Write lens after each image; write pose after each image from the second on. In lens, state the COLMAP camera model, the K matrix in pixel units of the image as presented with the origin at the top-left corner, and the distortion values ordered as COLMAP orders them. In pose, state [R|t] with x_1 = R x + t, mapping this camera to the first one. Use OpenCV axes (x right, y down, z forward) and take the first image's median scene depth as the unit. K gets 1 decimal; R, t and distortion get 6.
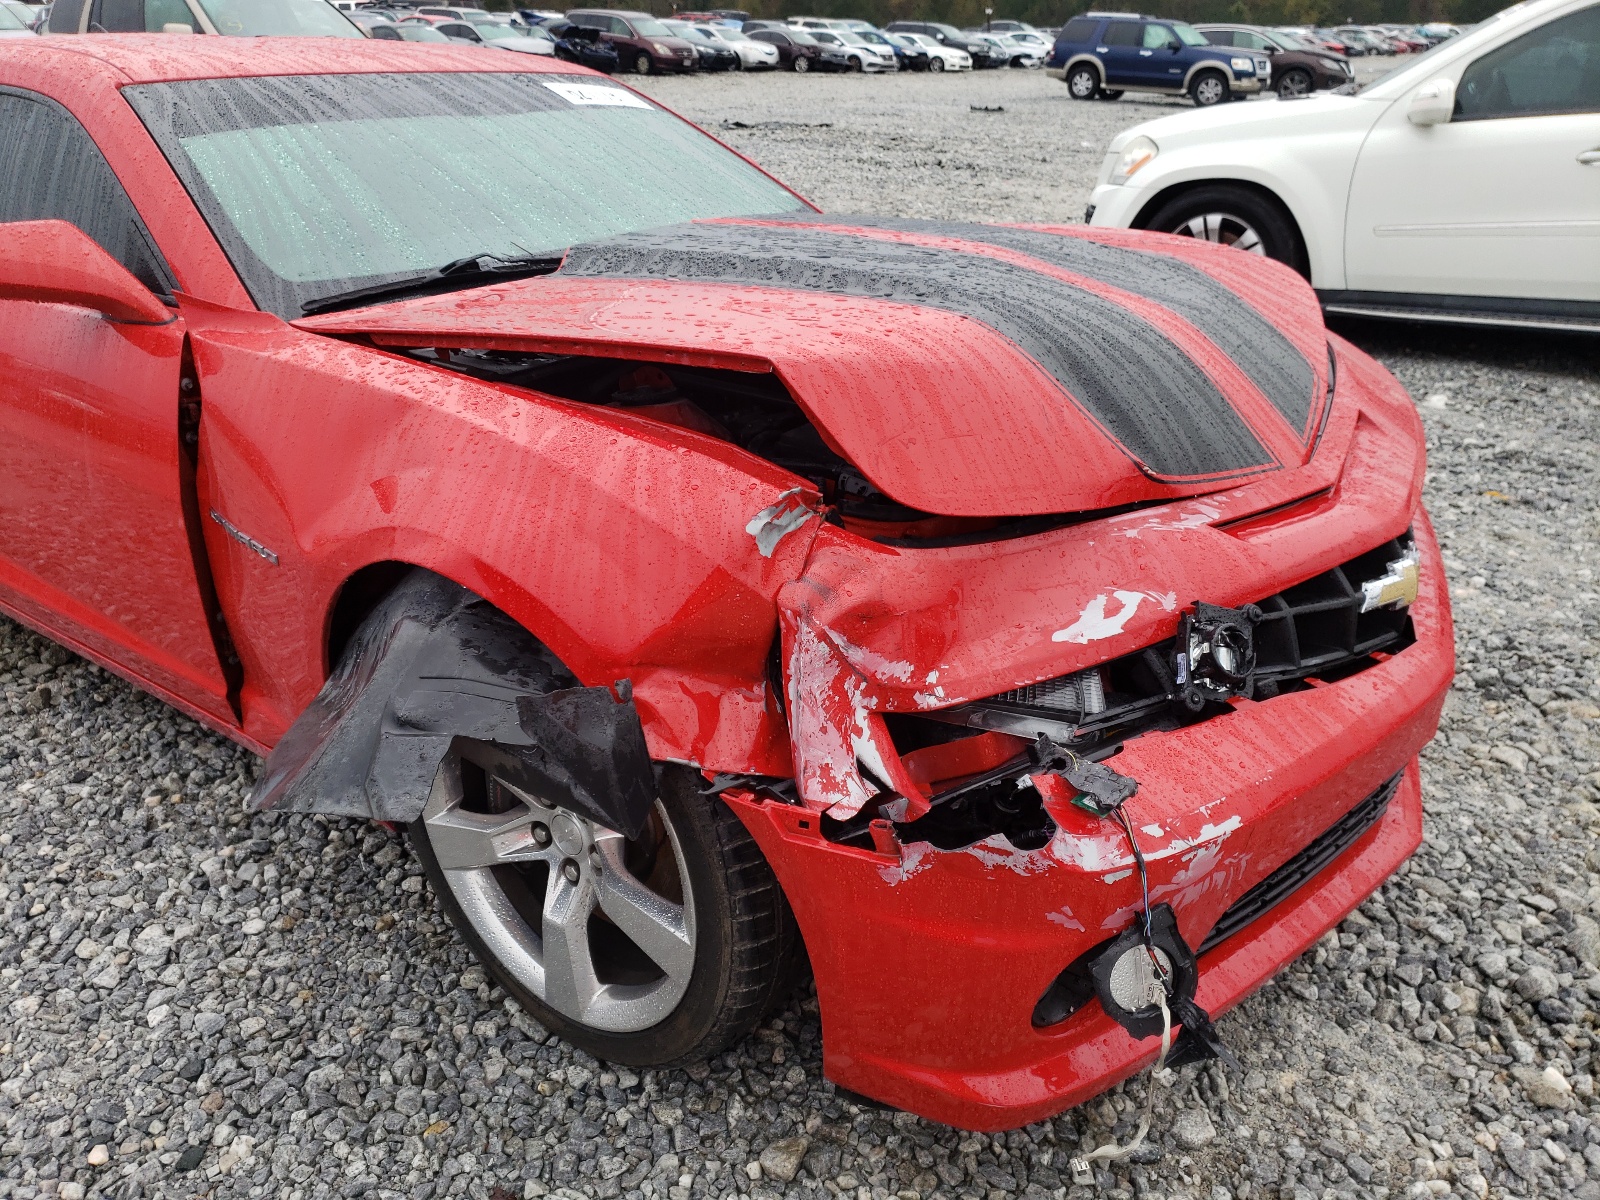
lens RADIAL K [[1231.3, 0, 785.0], [0, 1231.3, 599.2], [0, 0, 1]] dist [0.007972, 0.008228]
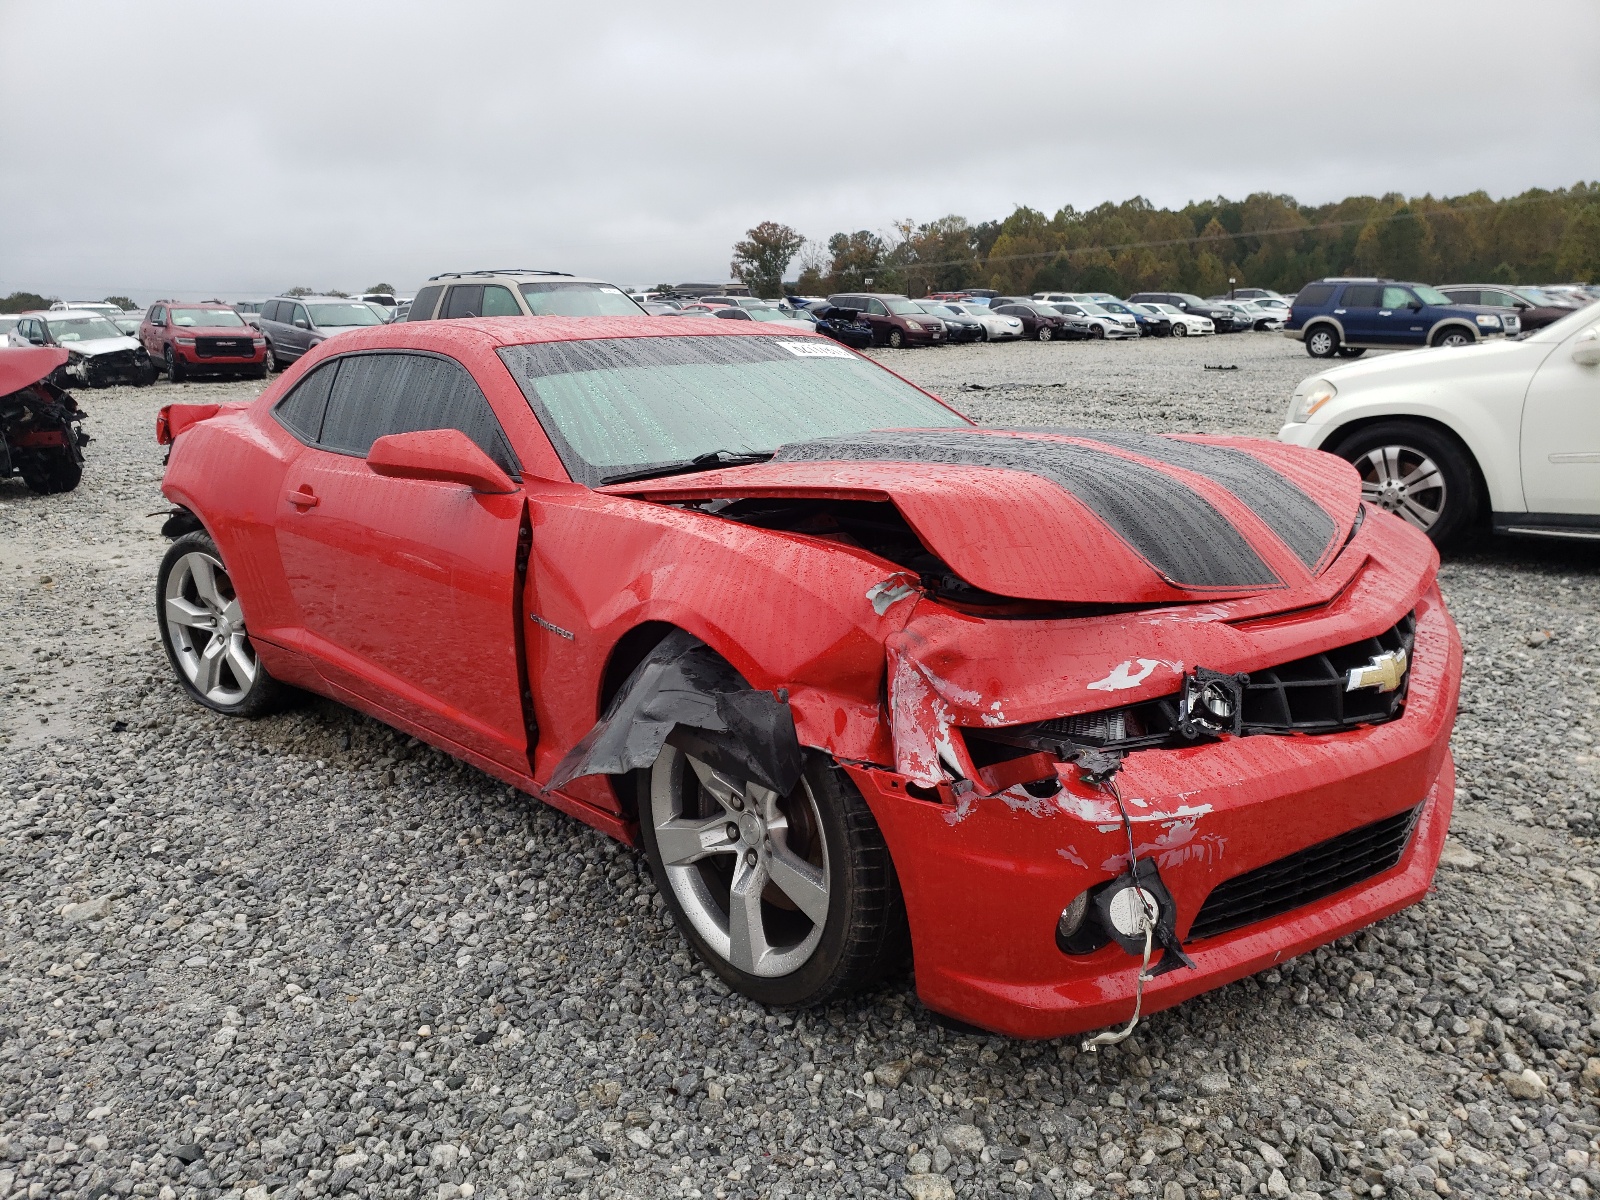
lens RADIAL K [[1211.1, 0, 800.0], [0, 1211.1, 600.0], [0, 0, 1]] dist [0.033854, -0.050586]
pose [[0.982974, 0.011110, -0.183407, 0.130141], [-0.046721, 0.980476, -0.191010, 0.191161], [0.177704, 0.196326, 0.964301, -0.379372]]
